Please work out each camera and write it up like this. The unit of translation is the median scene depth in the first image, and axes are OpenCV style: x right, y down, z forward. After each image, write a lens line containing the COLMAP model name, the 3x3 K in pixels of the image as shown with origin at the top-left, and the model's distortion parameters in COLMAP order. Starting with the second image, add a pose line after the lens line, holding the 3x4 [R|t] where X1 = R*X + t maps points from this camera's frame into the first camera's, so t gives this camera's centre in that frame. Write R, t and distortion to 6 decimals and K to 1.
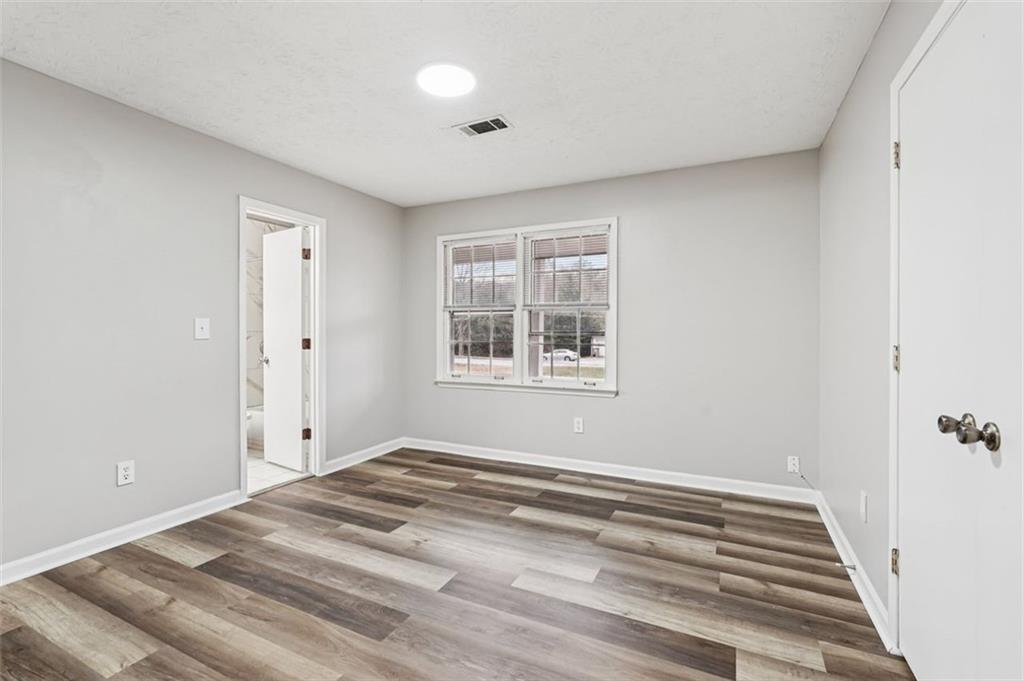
lens RADIAL K [[457.9, 0, 509.1], [0, 457.9, 336.4], [0, 0, 1]] dist [-0.009286, 0.008394]
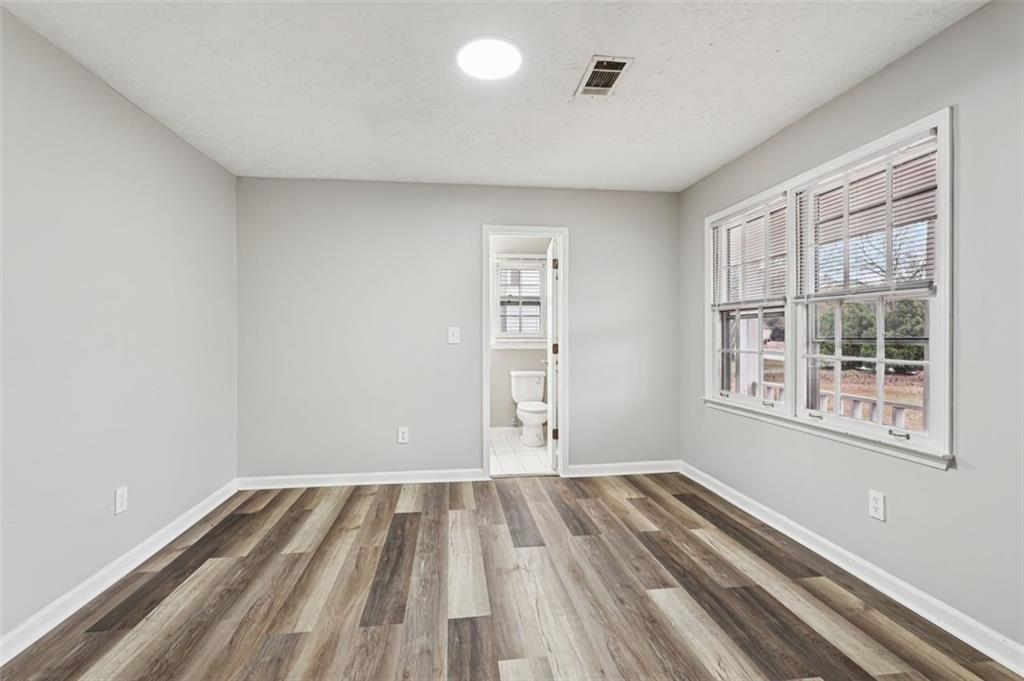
lens RADIAL K [[457.9, 0, 509.1], [0, 457.9, 336.4], [0, 0, 1]] dist [-0.009286, 0.008394]
pose [[0.555724, -0.001379, -0.831366, 0.417062], [-0.007501, 0.999950, -0.006673, -0.005320], [0.831333, 0.009944, 0.555685, 0.356520]]
